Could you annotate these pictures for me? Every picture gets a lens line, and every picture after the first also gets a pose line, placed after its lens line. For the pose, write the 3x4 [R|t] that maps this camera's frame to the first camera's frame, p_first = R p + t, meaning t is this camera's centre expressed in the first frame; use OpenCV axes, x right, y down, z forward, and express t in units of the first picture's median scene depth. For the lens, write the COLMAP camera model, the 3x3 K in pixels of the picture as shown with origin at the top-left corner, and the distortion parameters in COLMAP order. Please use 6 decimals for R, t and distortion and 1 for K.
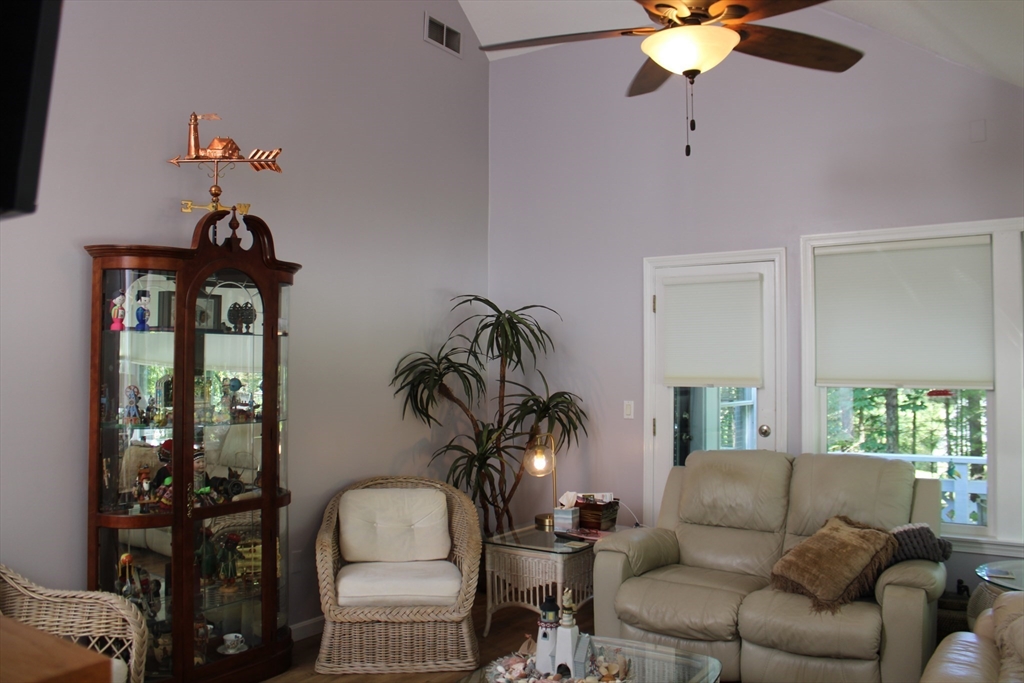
lens RADIAL K [[860.1, 0, 512.0], [0, 860.1, 341.5], [0, 0, 1]] dist [-0.163251, 0.147416]
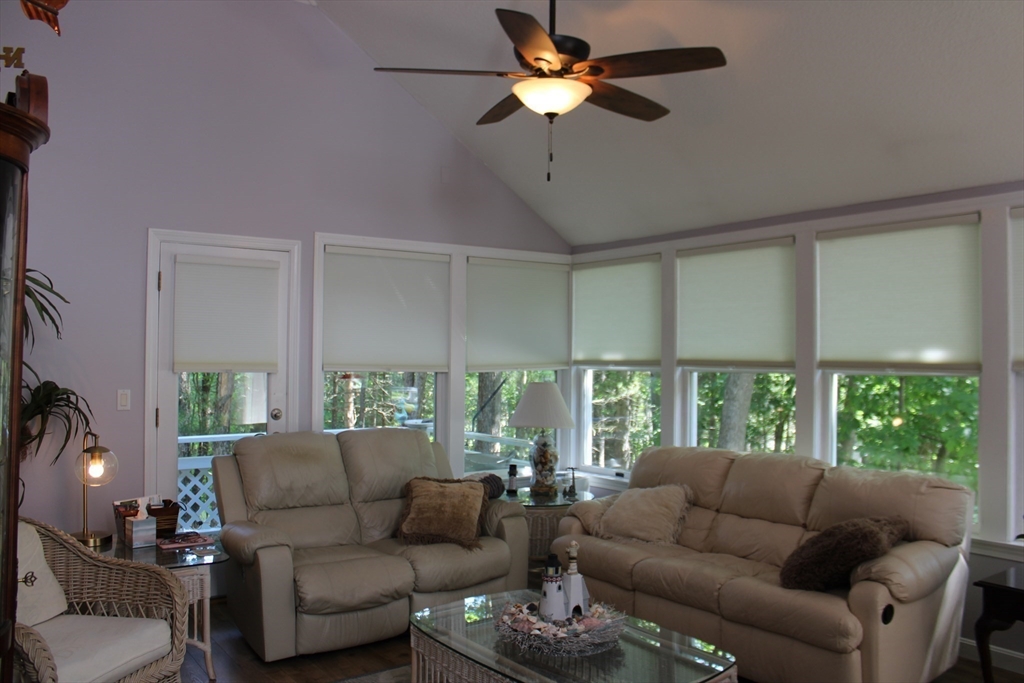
lens RADIAL K [[860.1, 0, 512.0], [0, 860.1, 341.5], [0, 0, 1]] dist [-0.163251, 0.147416]
pose [[0.321307, 0.021140, 0.946739, -0.648989], [-0.034557, 0.999347, -0.010586, 0.018894], [-0.946344, -0.029315, 0.321828, 0.427517]]
